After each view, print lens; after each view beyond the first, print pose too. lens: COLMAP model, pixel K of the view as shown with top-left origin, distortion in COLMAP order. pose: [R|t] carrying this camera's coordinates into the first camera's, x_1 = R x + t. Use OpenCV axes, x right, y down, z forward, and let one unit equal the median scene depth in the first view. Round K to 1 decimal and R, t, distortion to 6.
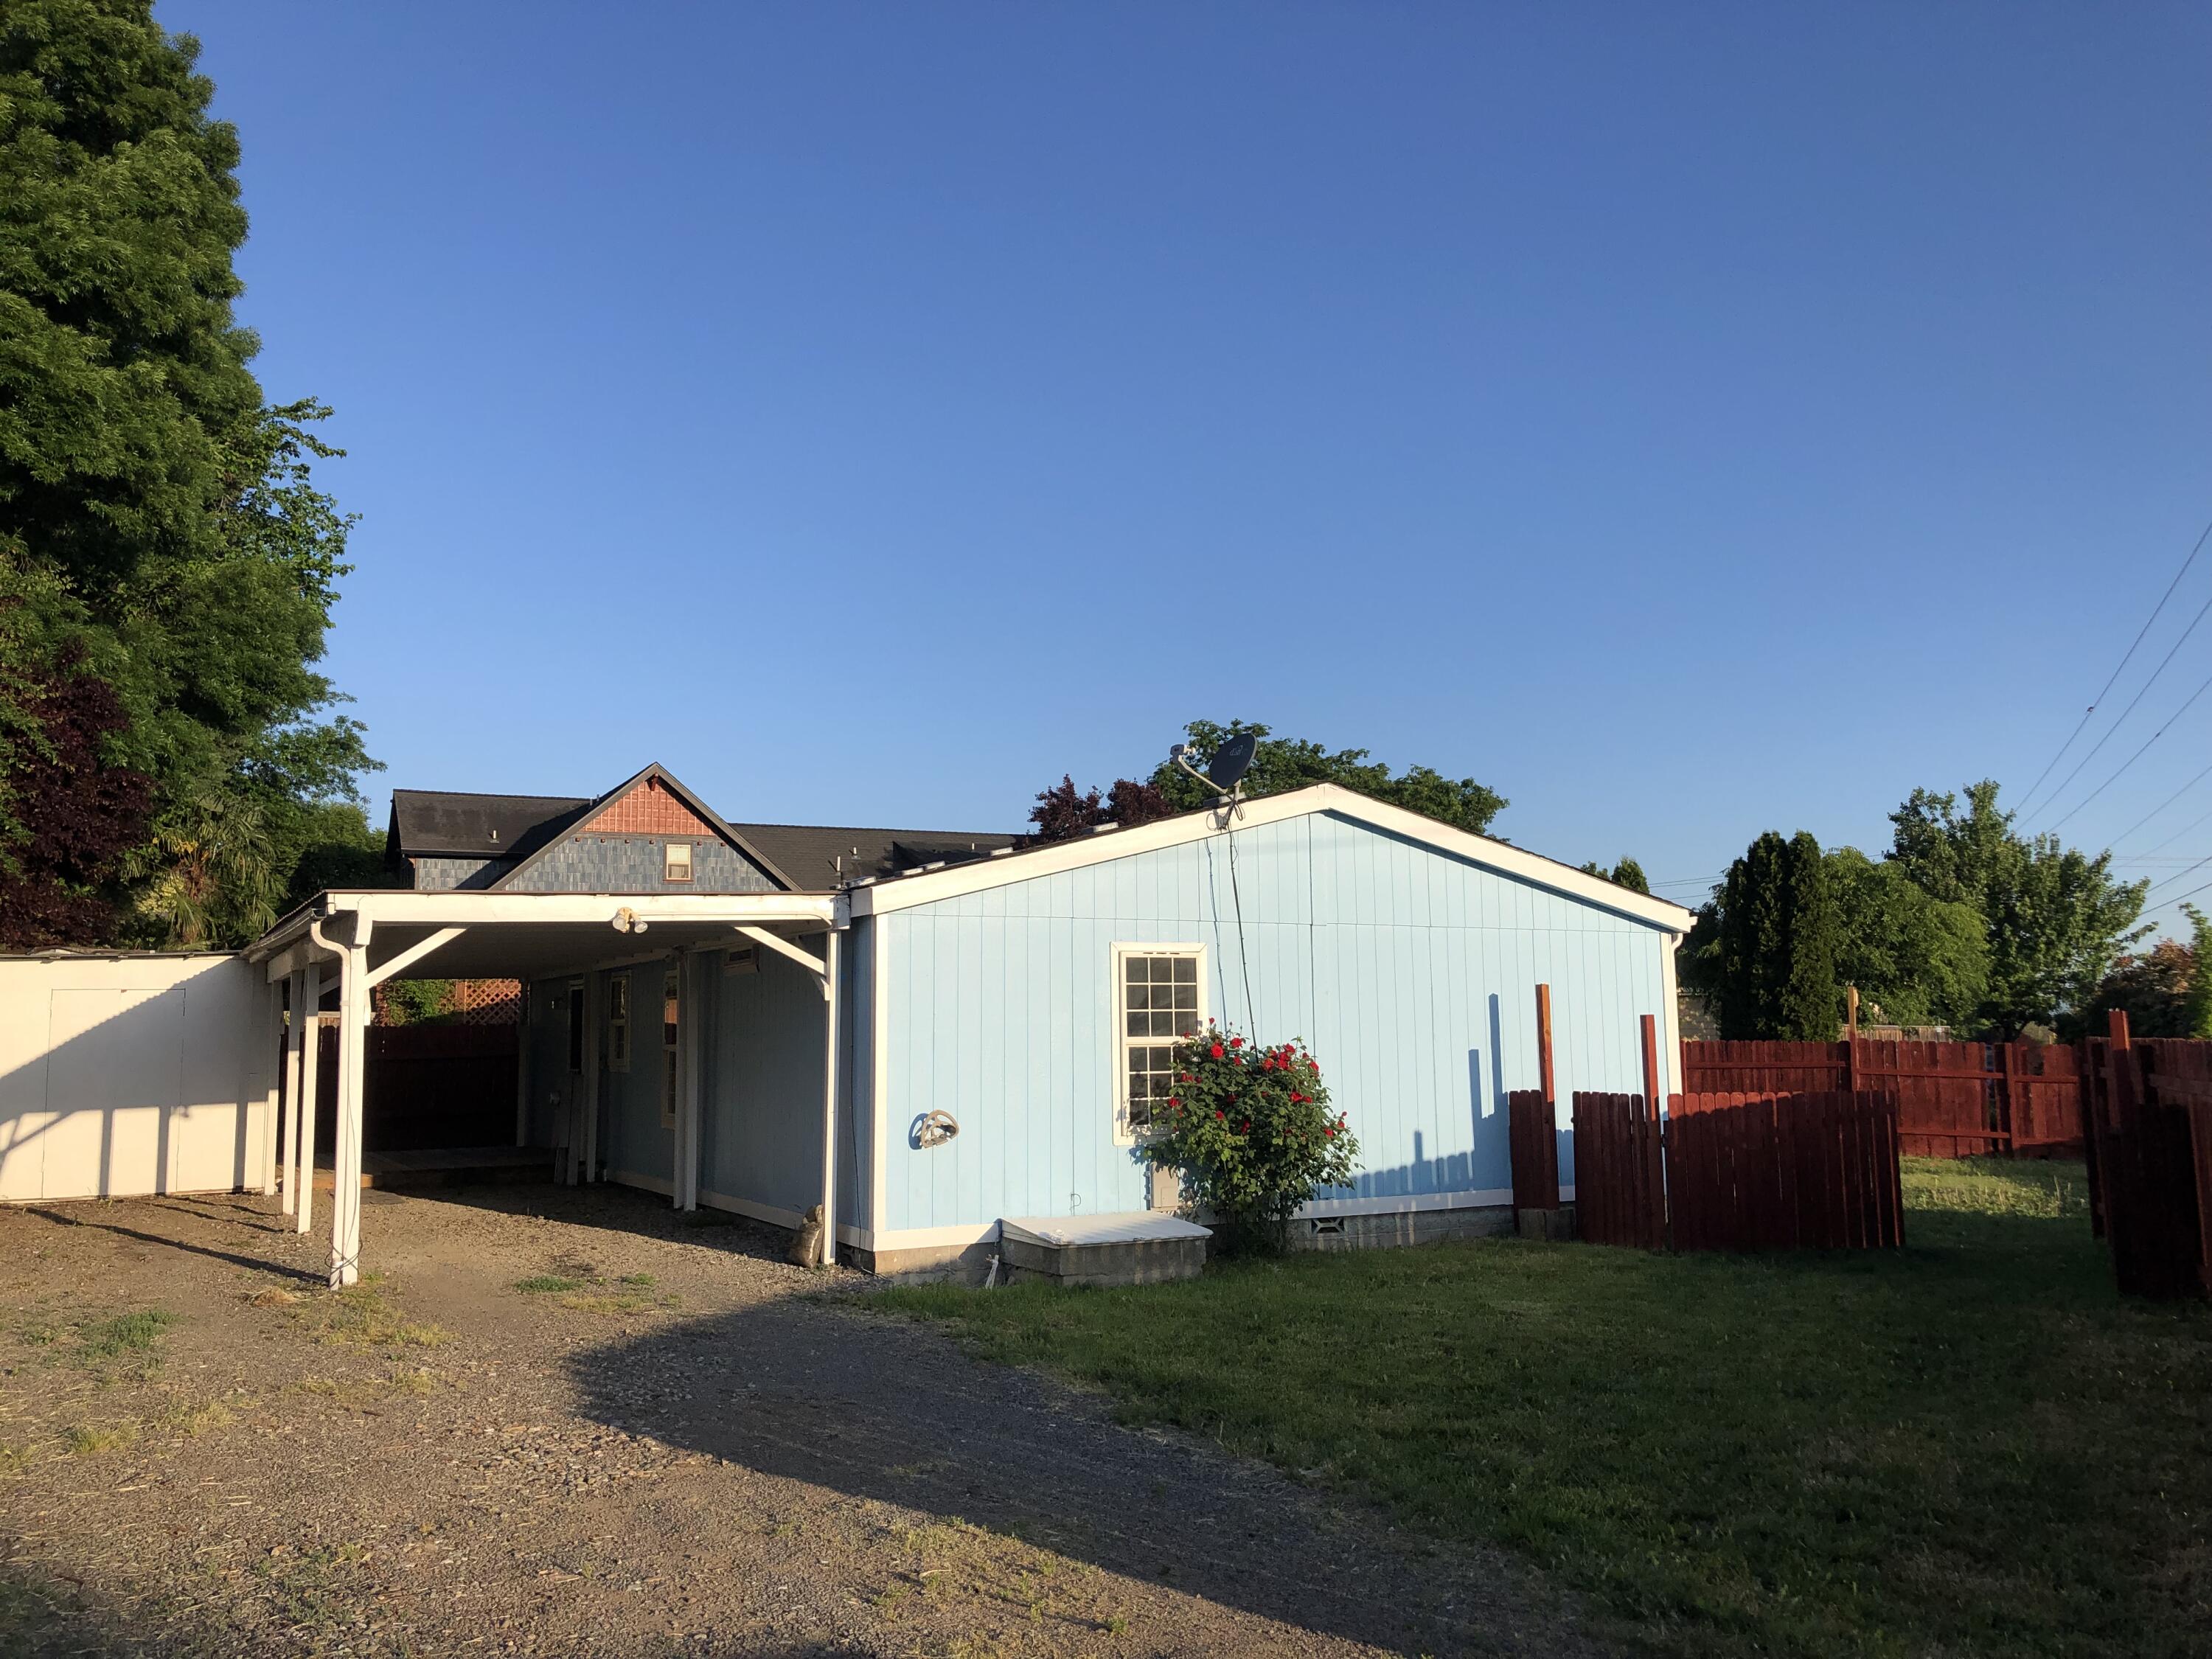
lens RADIAL K [[1801.1, 0, 1099.7], [0, 1801.1, 827.1], [0, 0, 1]] dist [0.039582, -0.046905]
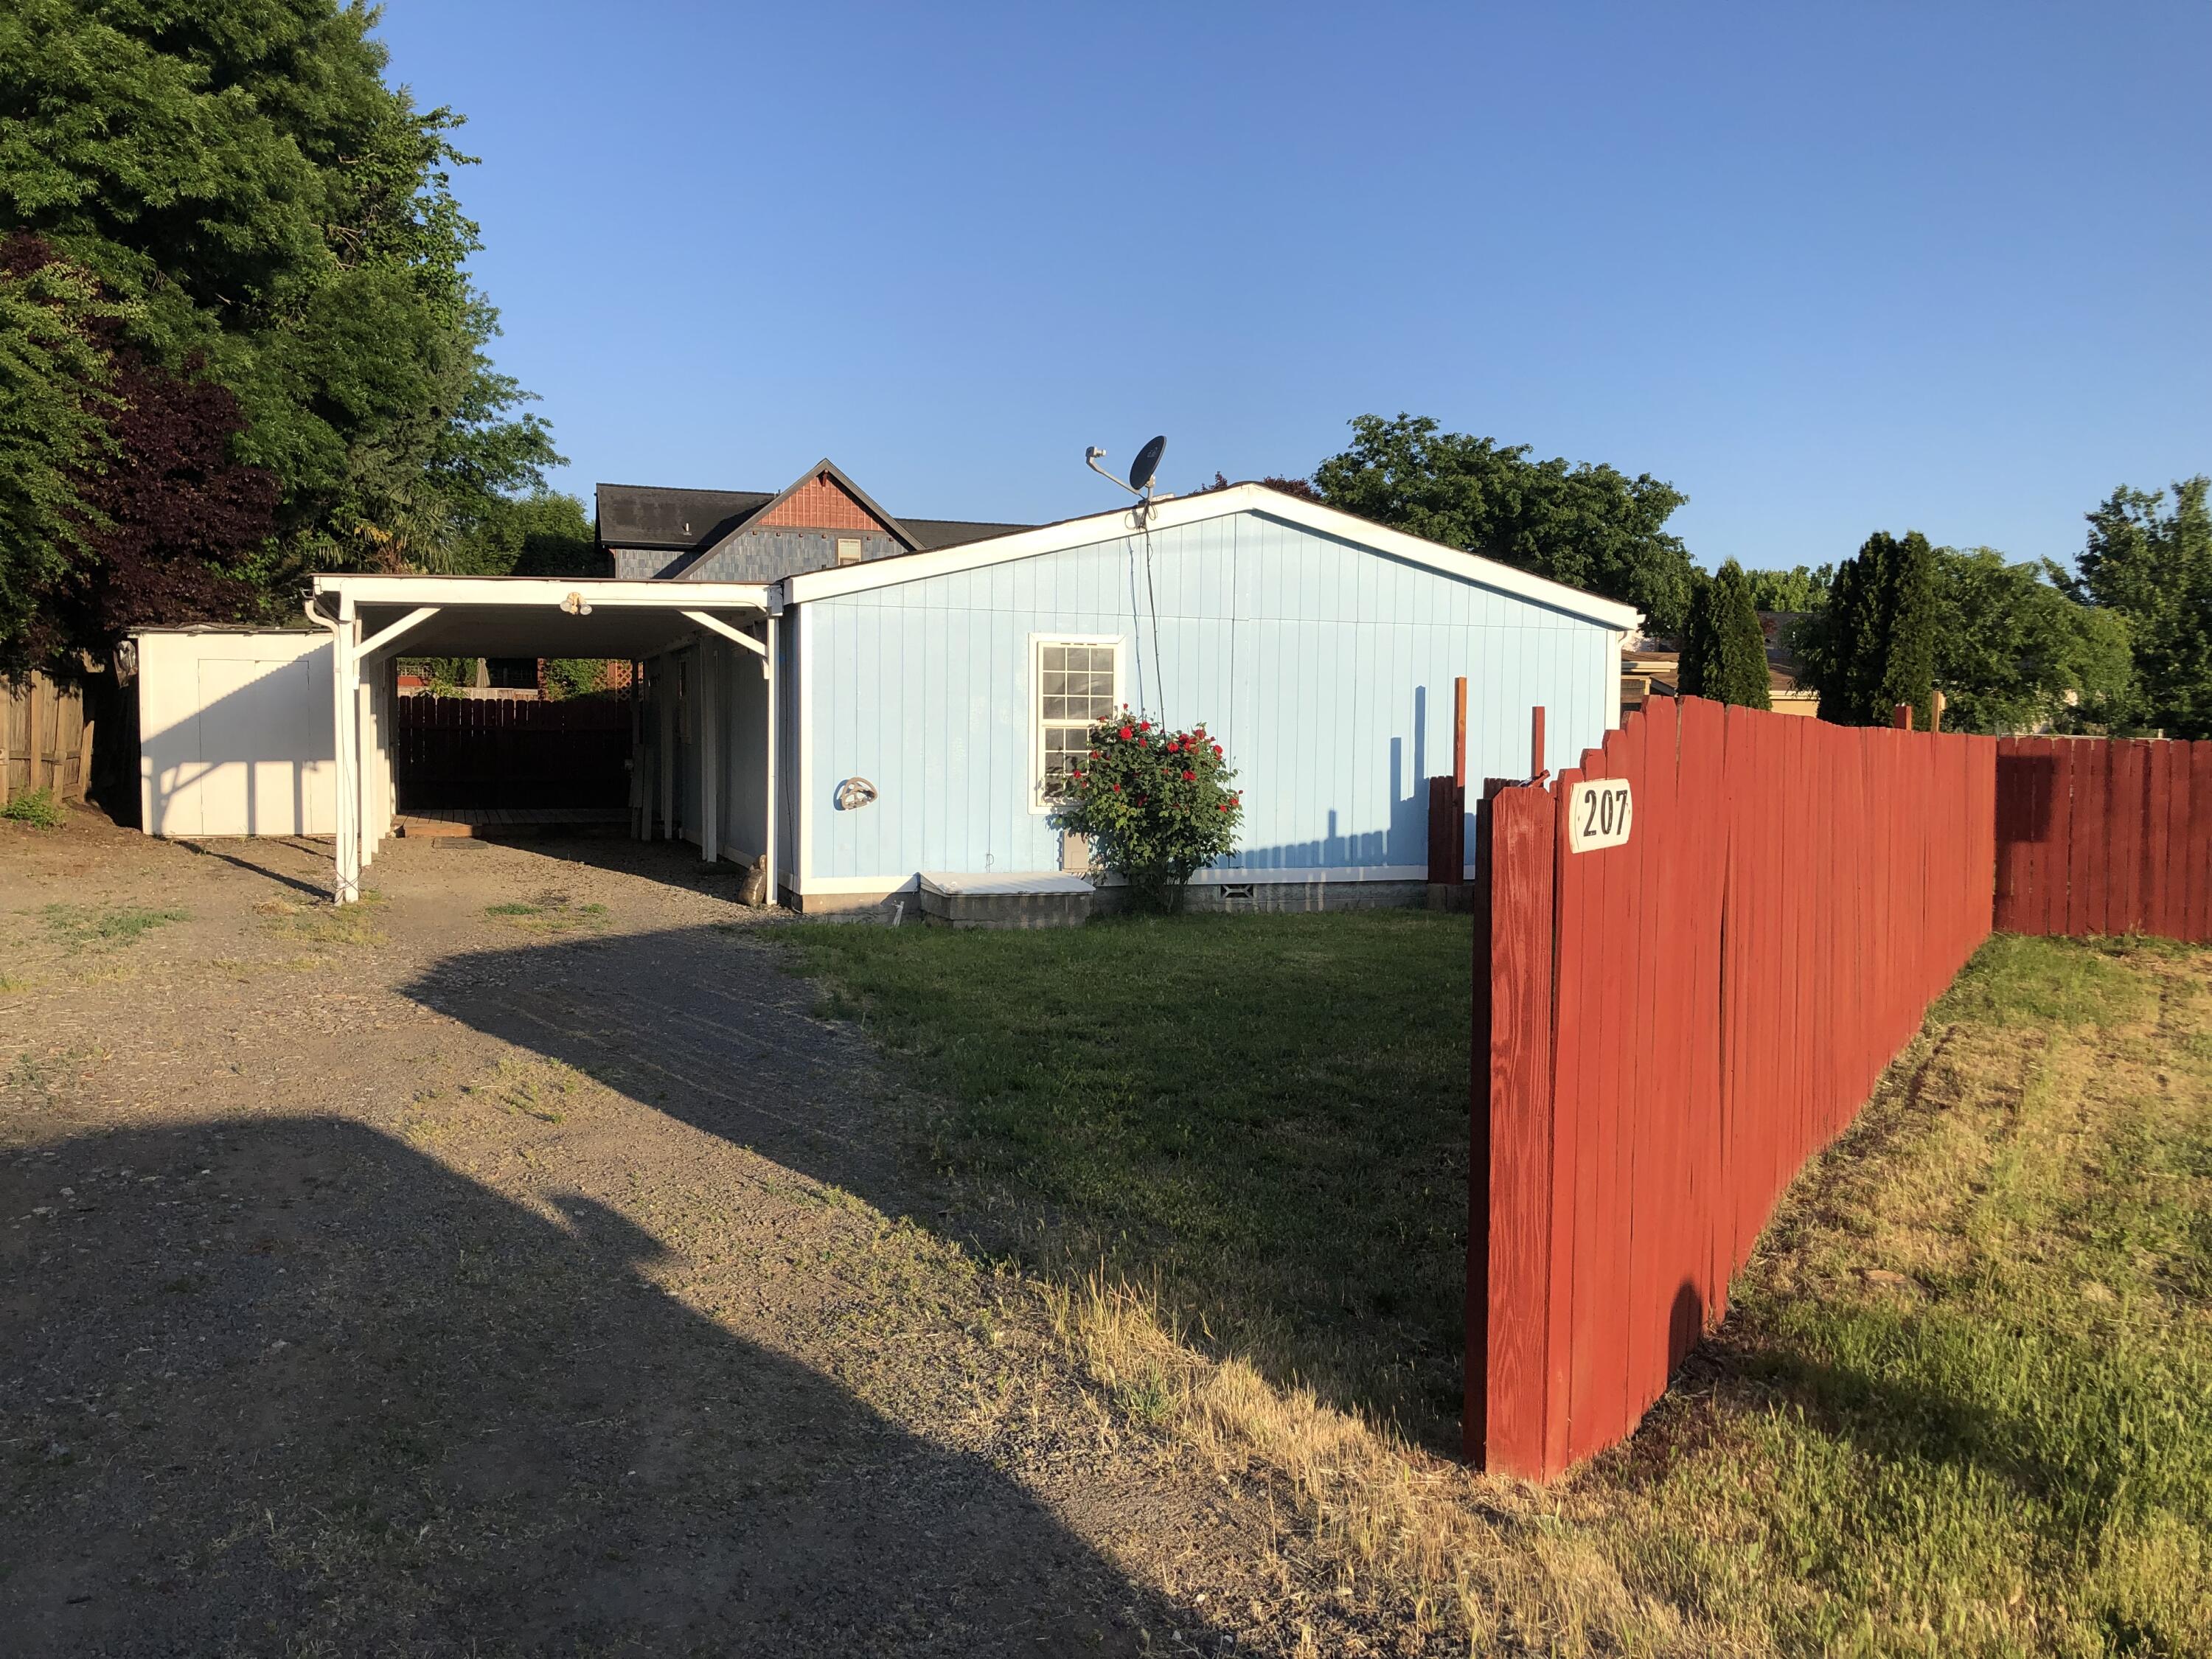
lens RADIAL K [[1801.1, 0, 1112.6], [0, 1801.1, 834.3], [0, 0, 1]] dist [0.039582, -0.046905]
pose [[0.989119, 0.030359, -0.143948, 0.173957], [-0.005393, 0.985300, 0.170749, -0.001781], [0.147016, -0.168115, 0.974743, -0.069496]]
